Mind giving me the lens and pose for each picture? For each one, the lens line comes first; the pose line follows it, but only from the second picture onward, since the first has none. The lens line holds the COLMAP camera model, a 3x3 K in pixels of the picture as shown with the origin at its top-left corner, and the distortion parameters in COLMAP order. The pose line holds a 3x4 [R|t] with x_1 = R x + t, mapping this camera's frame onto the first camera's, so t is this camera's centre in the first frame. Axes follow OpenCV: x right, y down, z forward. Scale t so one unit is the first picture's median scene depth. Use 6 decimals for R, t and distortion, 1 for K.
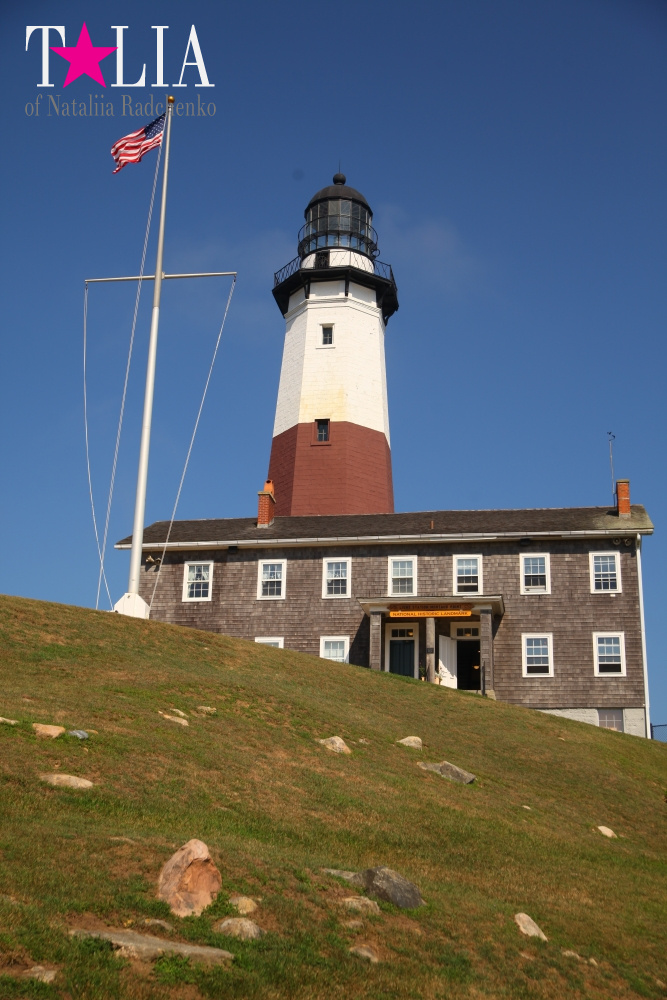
lens RADIAL K [[1292.8, 0, 333.5], [0, 1292.8, 500.0], [0, 0, 1]] dist [0.011708, 0.296080]
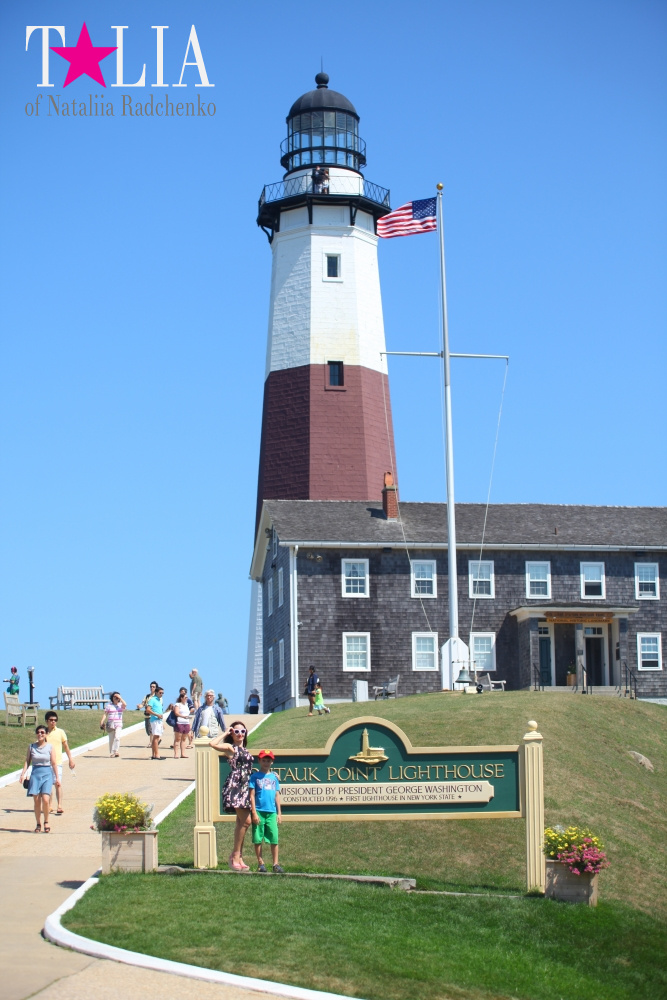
lens RADIAL K [[2042.3, 0, 369.6], [0, 2042.3, 499.7], [0, 0, 1]] dist [-0.392674, -0.009886]
pose [[0.935403, 0.023119, 0.352828, -0.723063], [-0.082916, 0.984378, 0.155323, -0.277965], [-0.343725, -0.174545, 0.922707, -0.590501]]
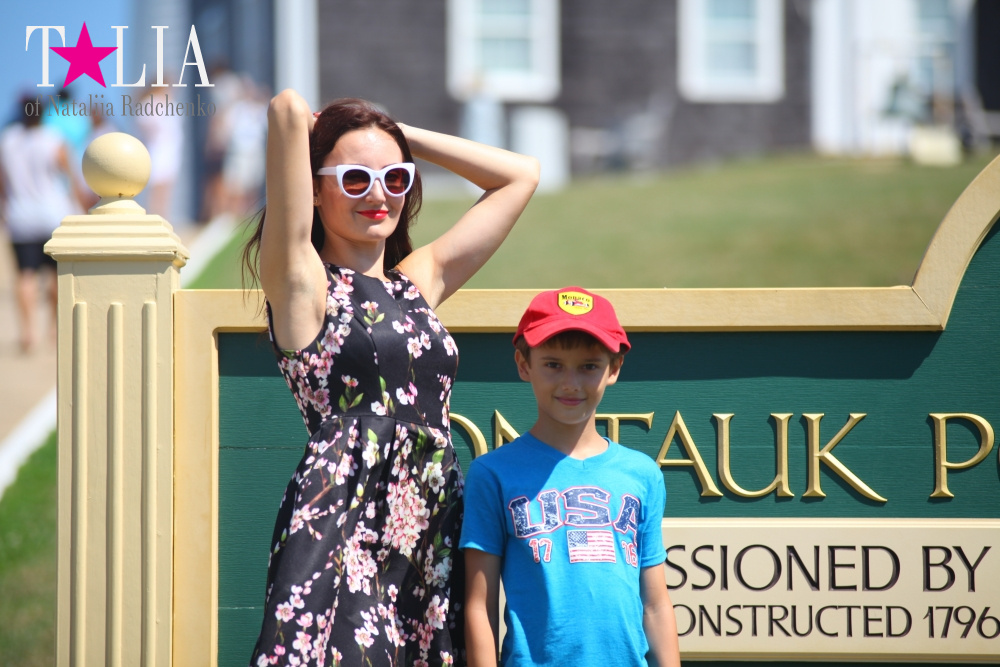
lens RADIAL K [[5071.1, 0, 500.0], [0, 5071.1, 333.5], [0, 0, 1]] dist [1.634486, 2.419829]
pose [[0.927270, -0.008373, 0.374299, -0.637256], [-0.098590, 0.959003, 0.265693, -0.181622], [-0.361179, -0.283271, 0.888430, -0.284956]]
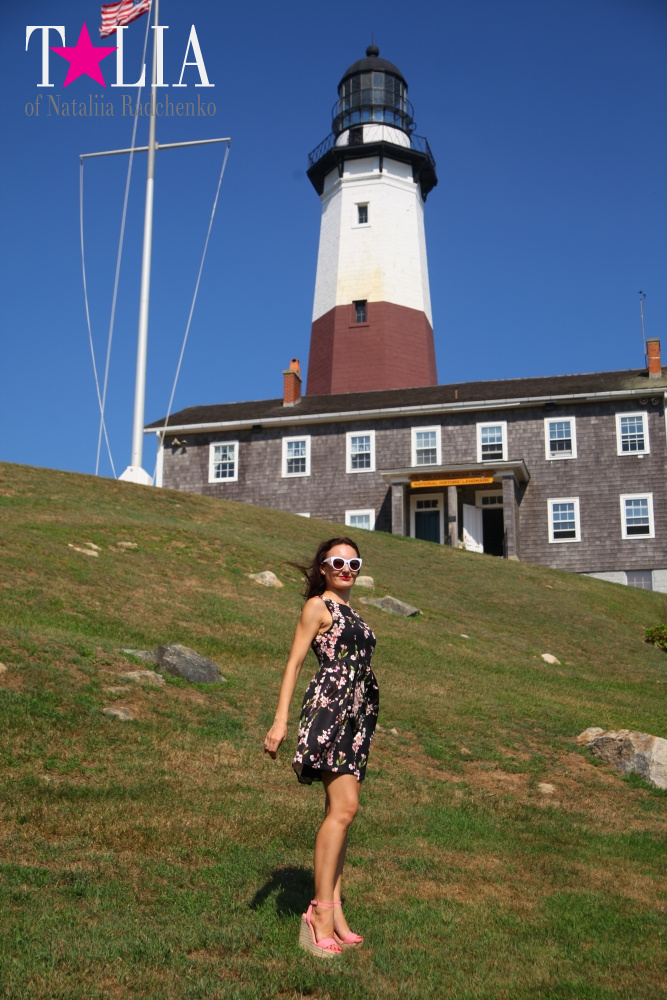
lens RADIAL K [[1292.8, 0, 333.5], [0, 1292.8, 500.0], [0, 0, 1]] dist [0.011708, 0.296080]
pose [[0.996295, -0.039548, -0.076373, 0.057028], [0.044957, 0.996502, 0.070452, 0.026540], [0.073320, -0.073625, 0.994587, 0.009289]]
